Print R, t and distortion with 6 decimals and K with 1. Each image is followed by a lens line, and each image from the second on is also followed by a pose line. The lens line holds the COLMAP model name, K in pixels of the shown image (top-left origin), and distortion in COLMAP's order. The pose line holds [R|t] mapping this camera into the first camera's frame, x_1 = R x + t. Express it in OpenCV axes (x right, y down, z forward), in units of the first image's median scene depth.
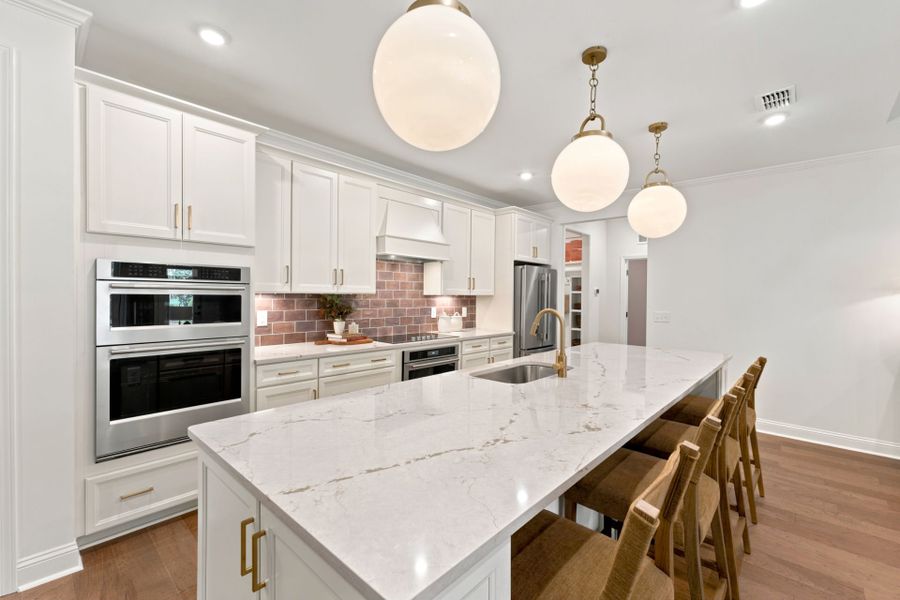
lens RADIAL K [[385.9, 0, 450.3], [0, 385.9, 298.8], [0, 0, 1]] dist [0.009044, -0.001411]
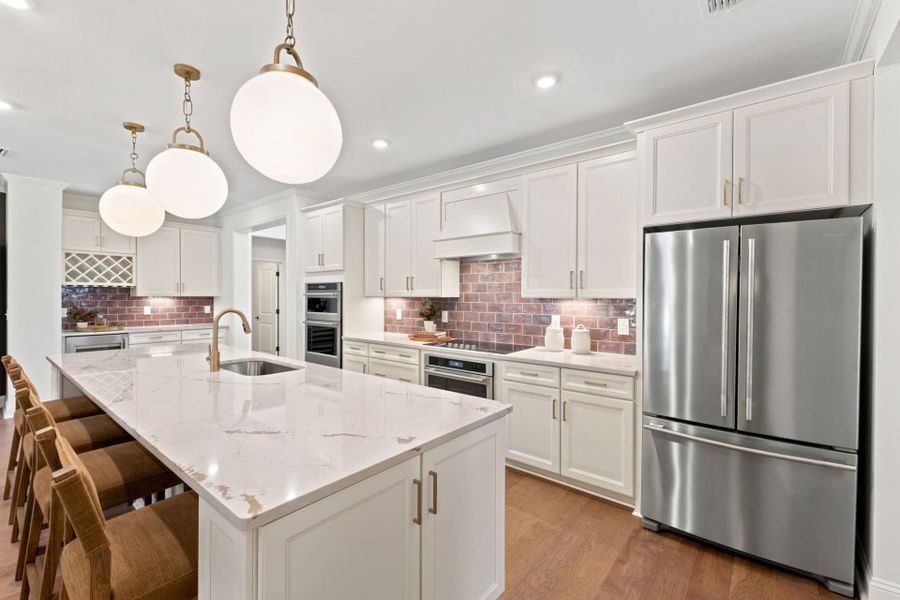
lens RADIAL K [[385.9, 0, 450.3], [0, 385.9, 298.8], [0, 0, 1]] dist [0.009044, -0.001411]
pose [[0.059592, -0.002894, -0.998219, 0.878100], [-0.012857, 0.999911, -0.003666, -0.004396], [0.998140, 0.013052, 0.059549, 0.986752]]
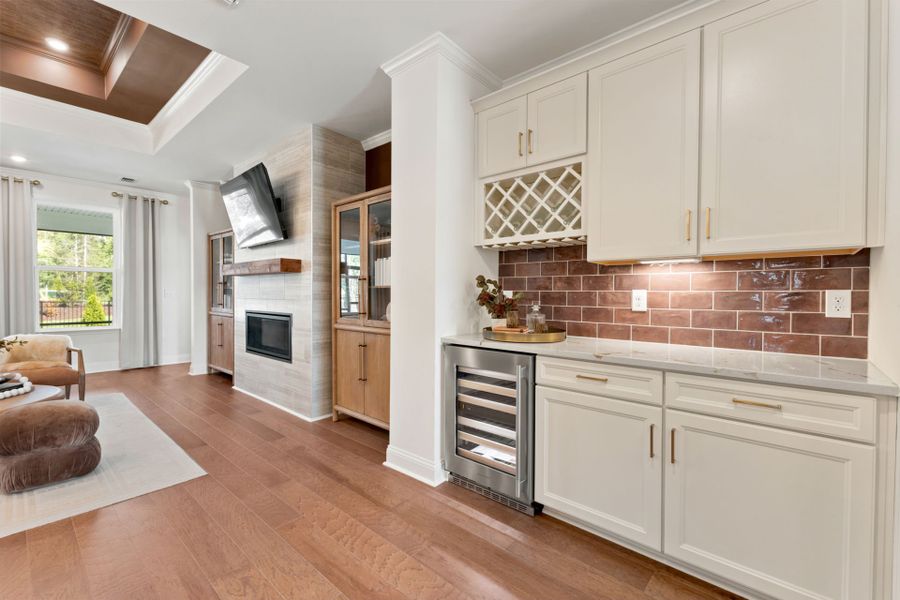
lens RADIAL K [[385.9, 0, 450.3], [0, 385.9, 298.8], [0, 0, 1]] dist [0.009044, -0.001411]
pose [[-0.999557, -0.015887, -0.025155, -0.512935], [-0.016467, 0.999600, 0.023003, 0.043794], [0.024780, 0.023407, -0.999419, 0.423630]]
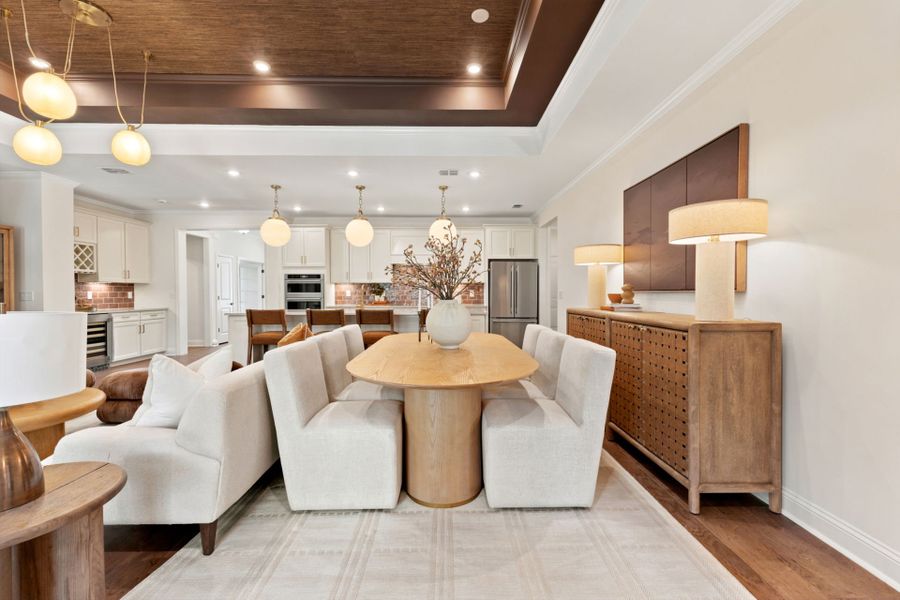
lens RADIAL K [[385.9, 0, 450.3], [0, 385.9, 298.8], [0, 0, 1]] dist [0.009044, -0.001411]
pose [[0.687639, -0.000884, -0.726052, 1.596675], [0.003200, 0.999993, 0.001813, 0.074091], [0.726046, -0.003570, 0.687637, -0.217818]]
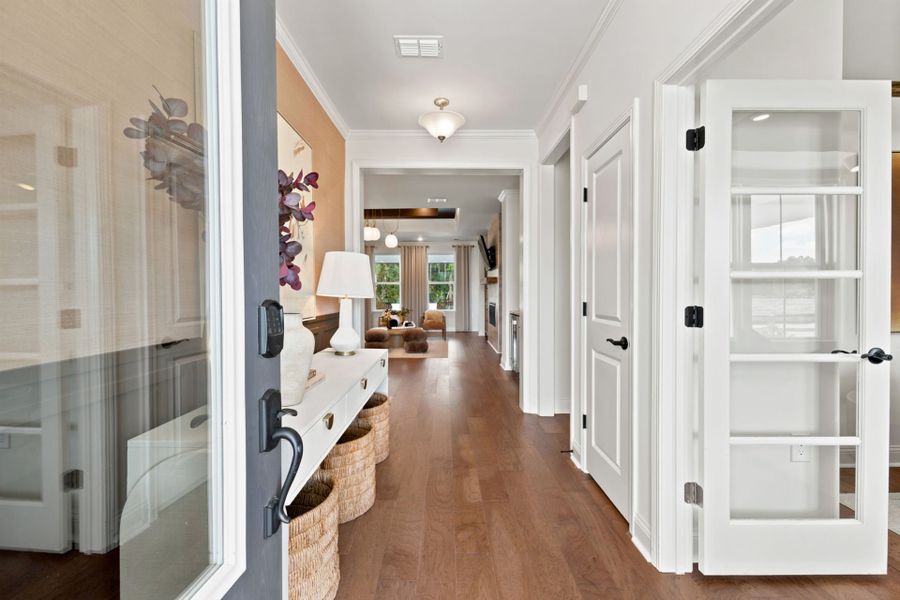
lens RADIAL K [[385.9, 0, 450.3], [0, 385.9, 298.8], [0, 0, 1]] dist [0.009044, -0.001411]
pose [[-0.695967, -0.016756, 0.717878, -1.506429], [0.004529, 0.999605, 0.027723, 0.032594], [-0.718059, 0.022546, -0.695617, 1.090076]]
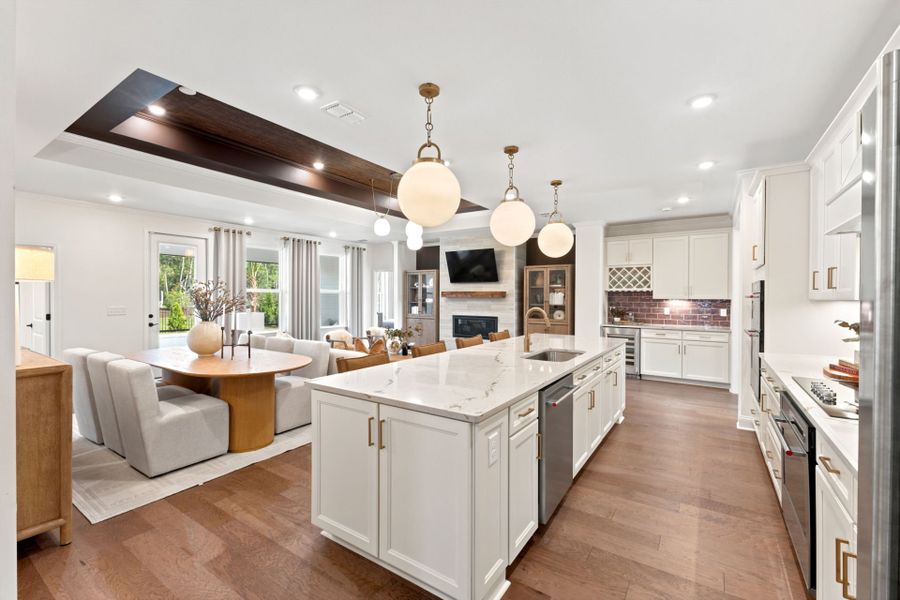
lens RADIAL K [[385.9, 0, 450.3], [0, 385.9, 298.8], [0, 0, 1]] dist [0.009044, -0.001411]
pose [[-0.988101, -0.014282, -0.153140, 0.509064], [-0.016779, 0.999746, 0.015026, -0.016010], [0.152887, 0.017417, -0.988090, 1.520634]]
